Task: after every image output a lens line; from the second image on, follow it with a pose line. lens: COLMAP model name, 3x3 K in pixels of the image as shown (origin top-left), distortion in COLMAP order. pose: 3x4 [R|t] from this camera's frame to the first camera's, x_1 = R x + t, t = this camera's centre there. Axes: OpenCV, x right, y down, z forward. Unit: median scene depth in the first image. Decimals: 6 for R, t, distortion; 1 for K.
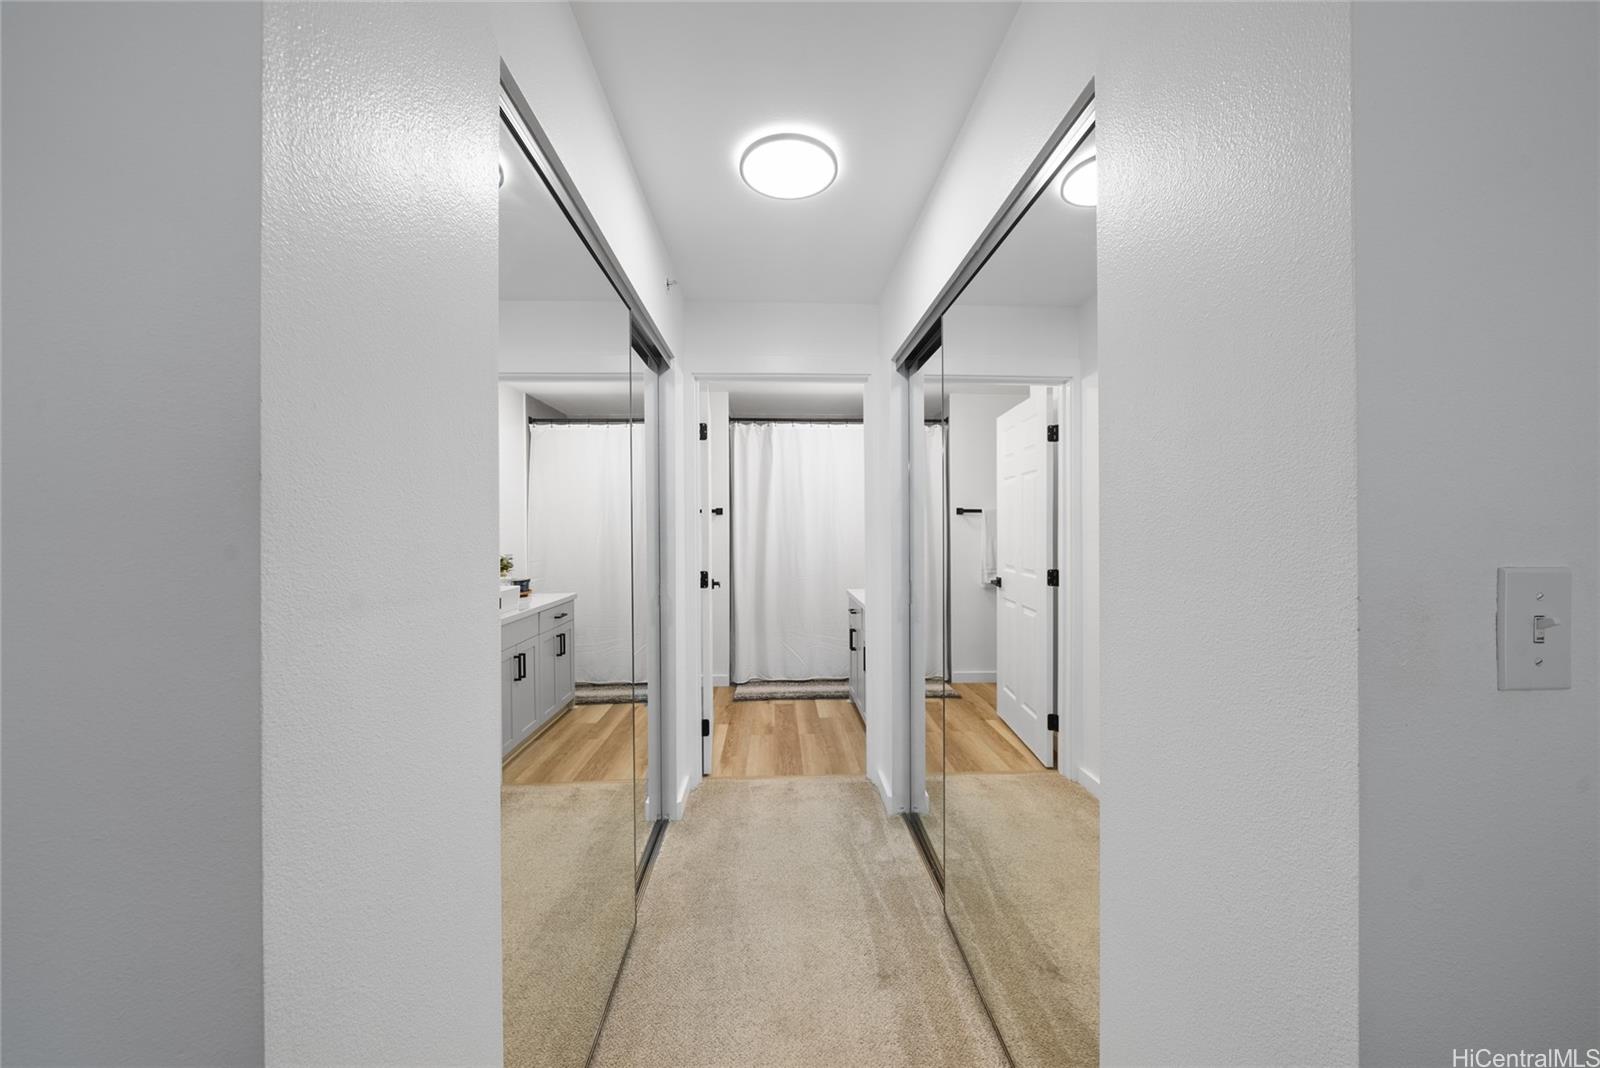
lens RADIAL K [[552.2, 0, 802.2], [0, 552.2, 529.6], [0, 0, 1]] dist [-0.002069, 0.000510]
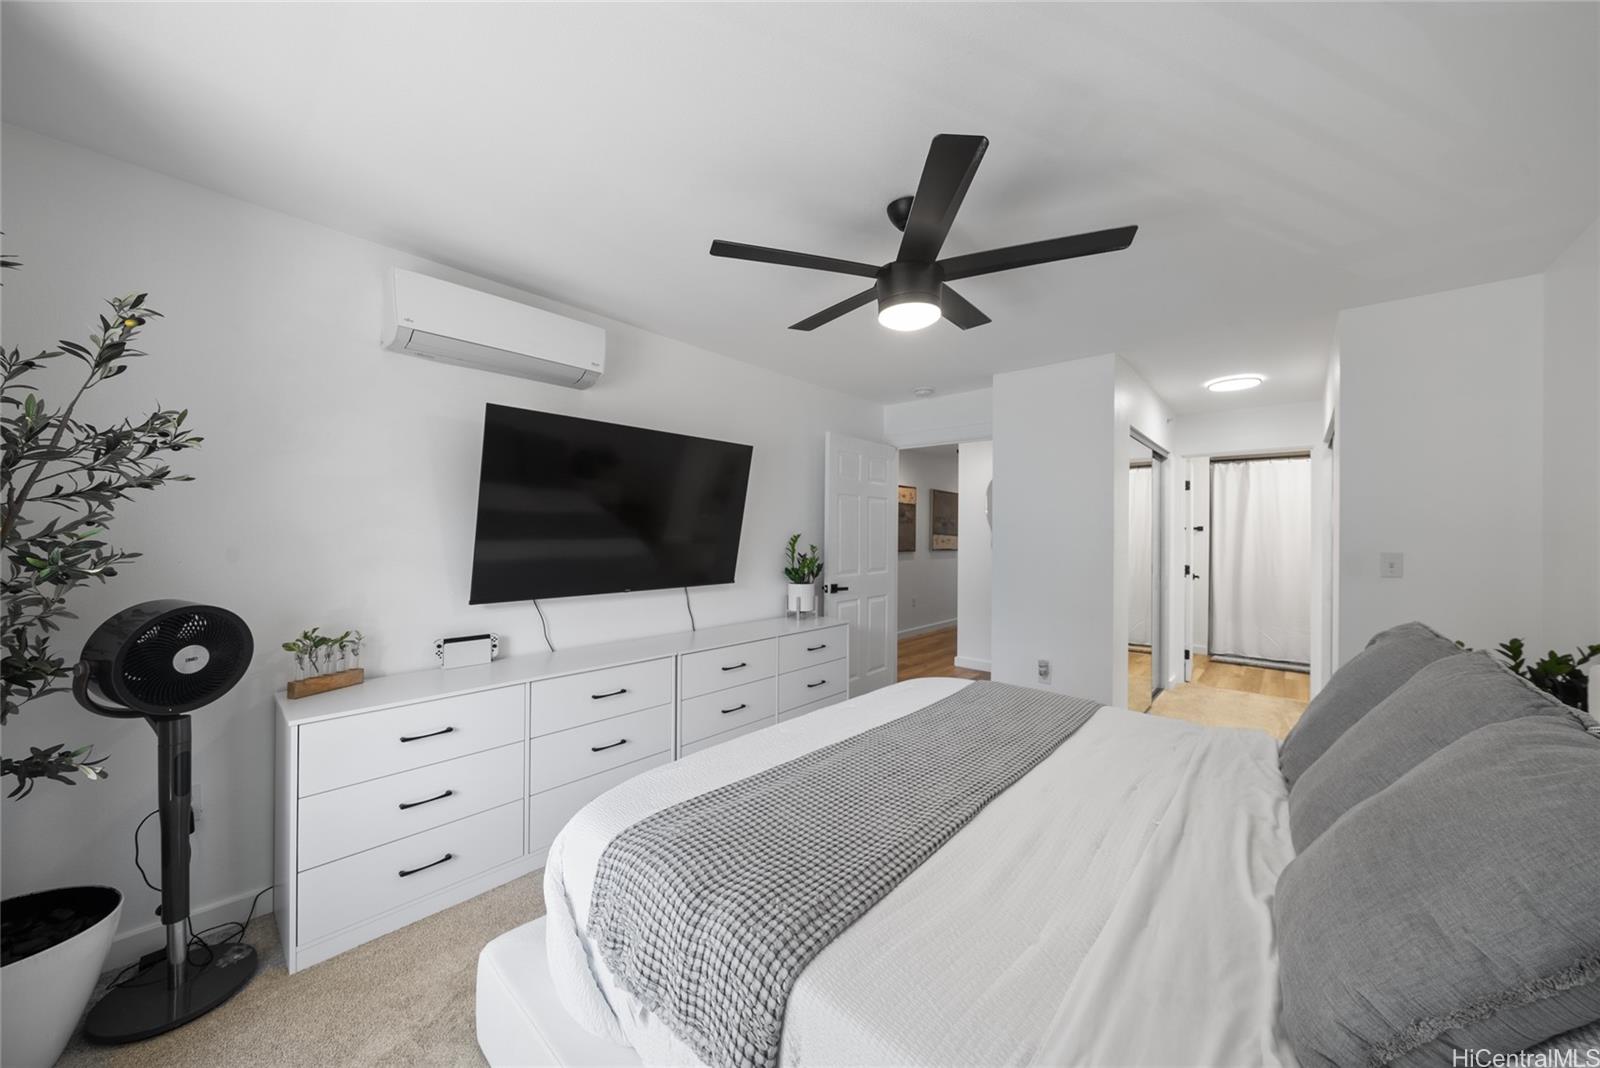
lens RADIAL K [[552.2, 0, 800.8], [0, 552.2, 536.8], [0, 0, 1]] dist [-0.002069, 0.000510]
pose [[0.708027, 0.010784, -0.706103, 0.121365], [-0.010396, 0.999934, 0.004847, -0.009017], [0.706109, 0.003908, 0.708093, -0.710015]]
